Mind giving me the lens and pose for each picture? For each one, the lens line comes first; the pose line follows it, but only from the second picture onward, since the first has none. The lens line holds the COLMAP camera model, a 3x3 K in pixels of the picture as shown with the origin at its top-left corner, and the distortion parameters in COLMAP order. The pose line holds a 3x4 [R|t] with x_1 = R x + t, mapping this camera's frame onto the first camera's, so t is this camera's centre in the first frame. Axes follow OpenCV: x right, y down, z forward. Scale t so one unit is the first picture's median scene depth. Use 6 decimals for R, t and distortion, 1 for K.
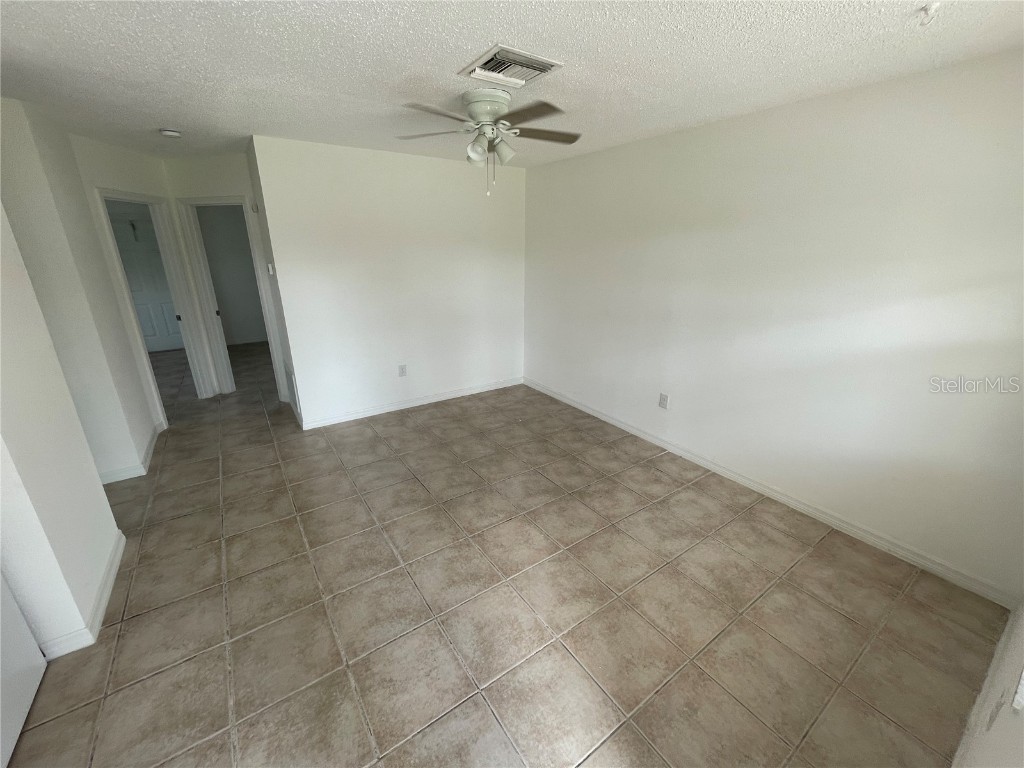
lens RADIAL K [[415.8, 0, 513.1], [0, 415.8, 383.0], [0, 0, 1]] dist [0.002712, -0.000927]
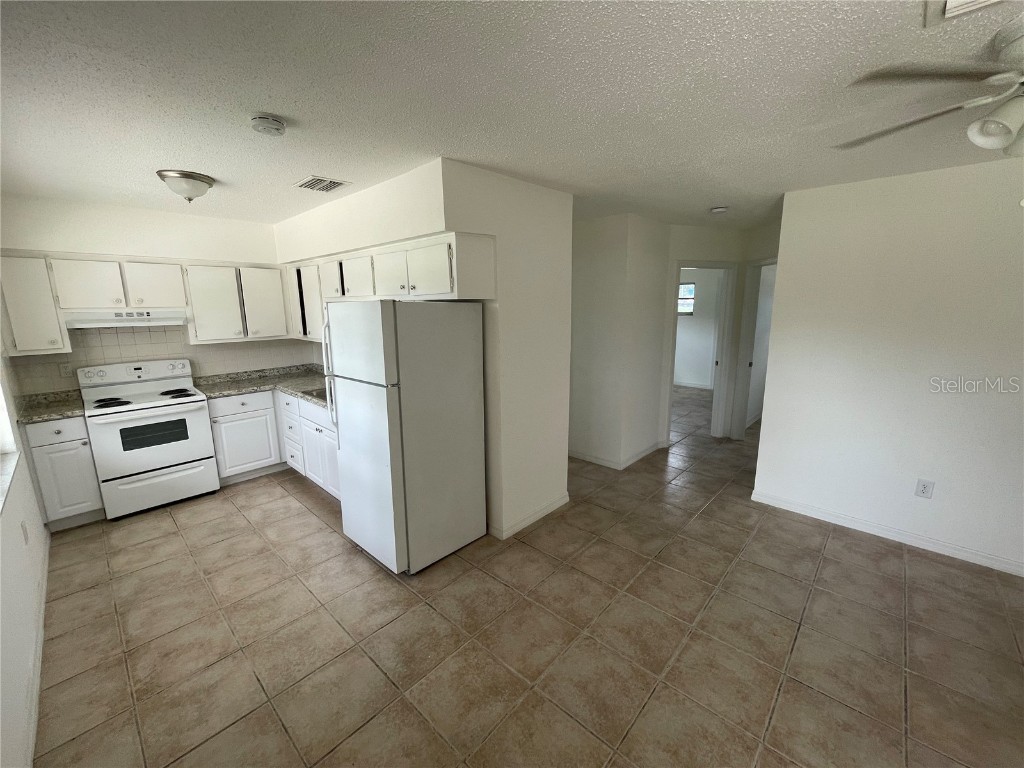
lens RADIAL K [[415.8, 0, 509.8], [0, 415.8, 386.1], [0, 0, 1]] dist [0.002712, -0.000927]
pose [[0.221346, 0.197548, -0.954977, 0.302231], [-0.307779, 0.943368, 0.123809, -0.106183], [0.925353, 0.266517, 0.269612, 0.305509]]
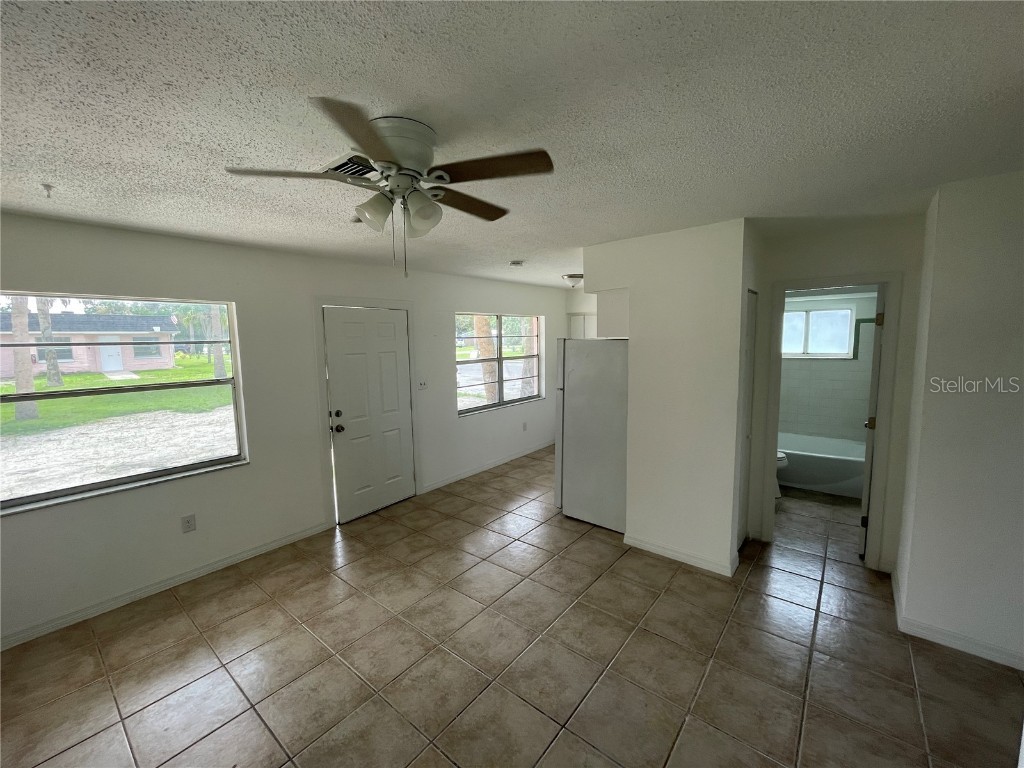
lens RADIAL K [[415.8, 0, 514.8], [0, 415.8, 378.0], [0, 0, 1]] dist [0.002712, -0.000927]
pose [[-0.959050, 0.045000, -0.279640, -0.031415], [-0.072845, 0.914899, 0.397055, -0.545195], [0.273710, 0.401166, -0.874156, 1.571350]]
